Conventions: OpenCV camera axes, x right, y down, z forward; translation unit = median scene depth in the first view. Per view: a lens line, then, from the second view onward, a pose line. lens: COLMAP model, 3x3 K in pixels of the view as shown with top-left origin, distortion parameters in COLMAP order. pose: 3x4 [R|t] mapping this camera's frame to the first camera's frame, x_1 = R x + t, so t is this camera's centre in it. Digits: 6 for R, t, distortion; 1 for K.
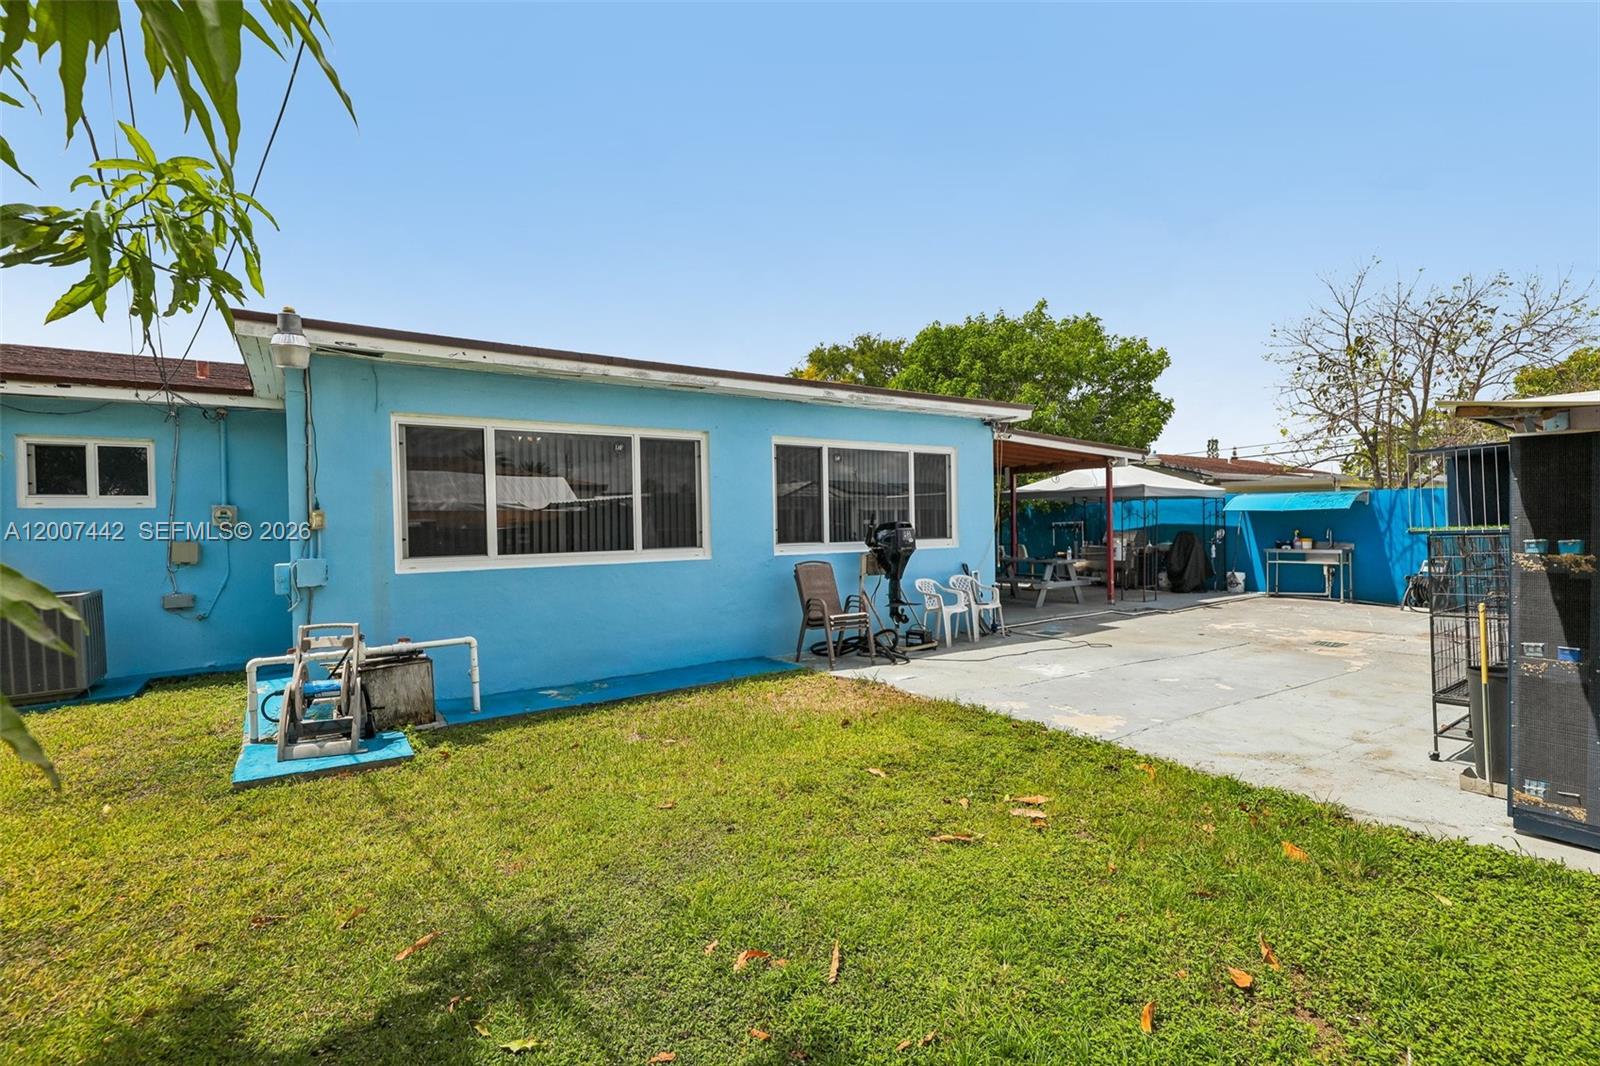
lens RADIAL K [[736.6, 0, 801.0], [0, 736.6, 538.8], [0, 0, 1]] dist [0.002363, 0.000378]
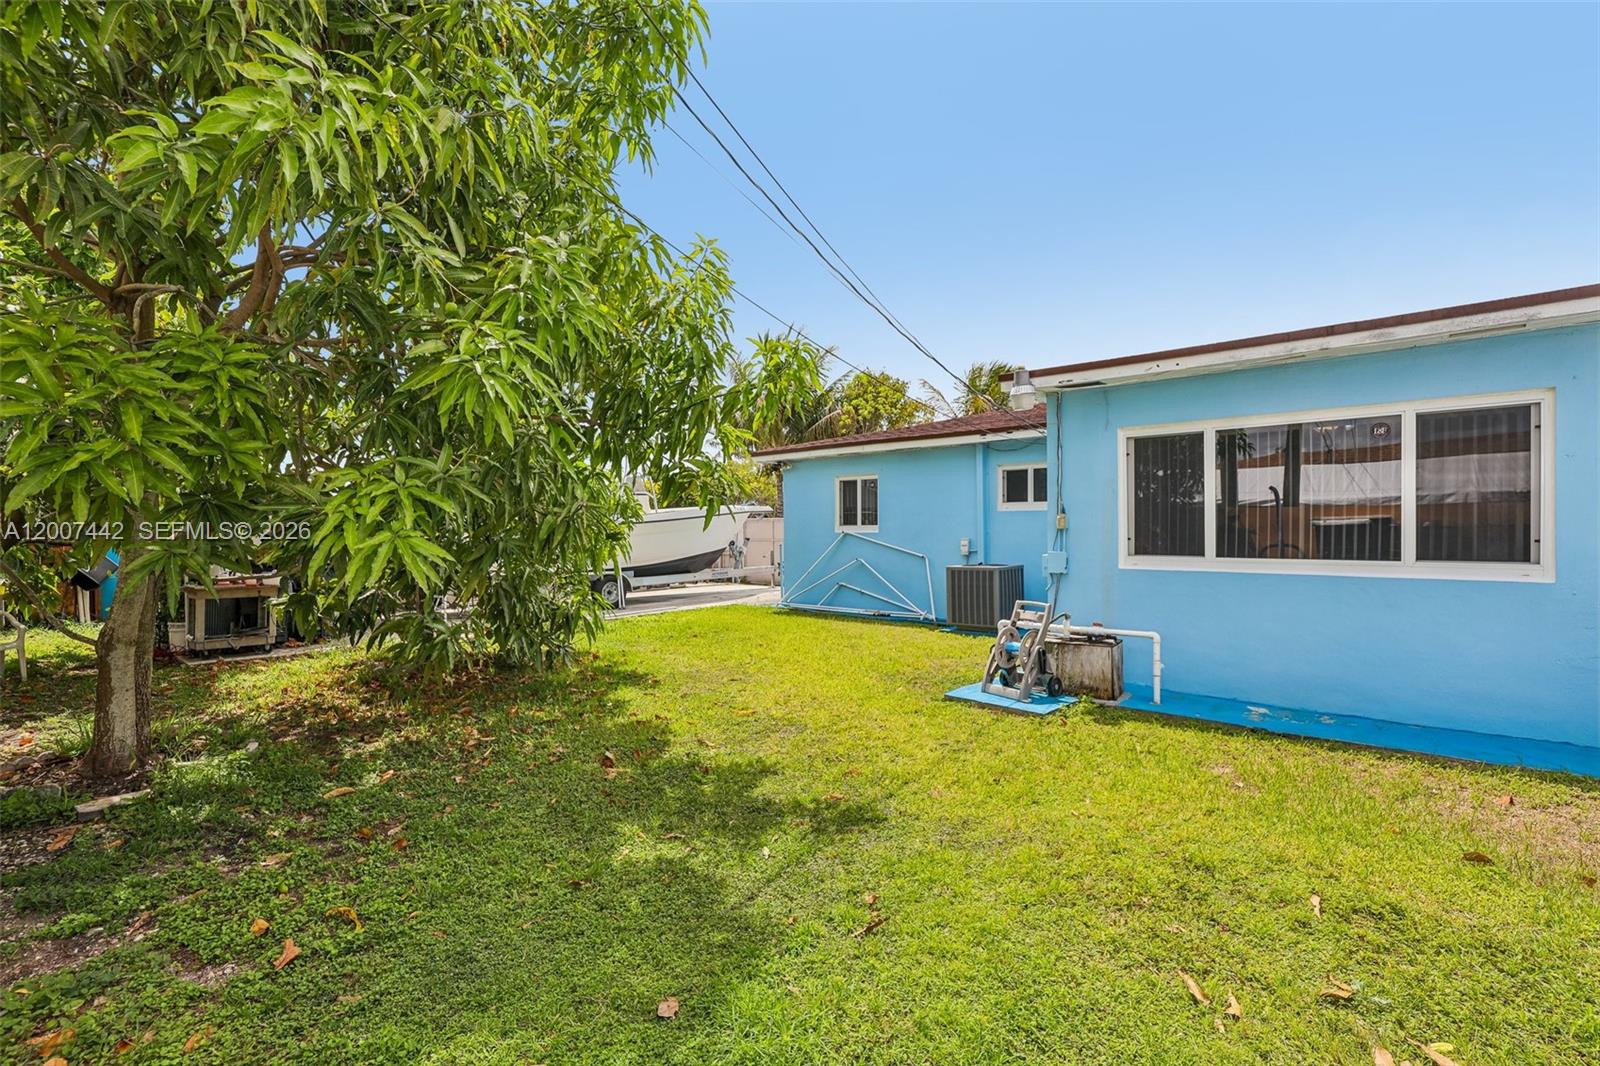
lens RADIAL K [[736.6, 0, 804.7], [0, 736.6, 529.3], [0, 0, 1]] dist [0.002363, 0.000378]
pose [[0.228804, 0.018584, -0.973295, 0.456105], [-0.019022, 0.999712, 0.014617, -0.020521], [0.973287, 0.015170, 0.229092, 0.257731]]
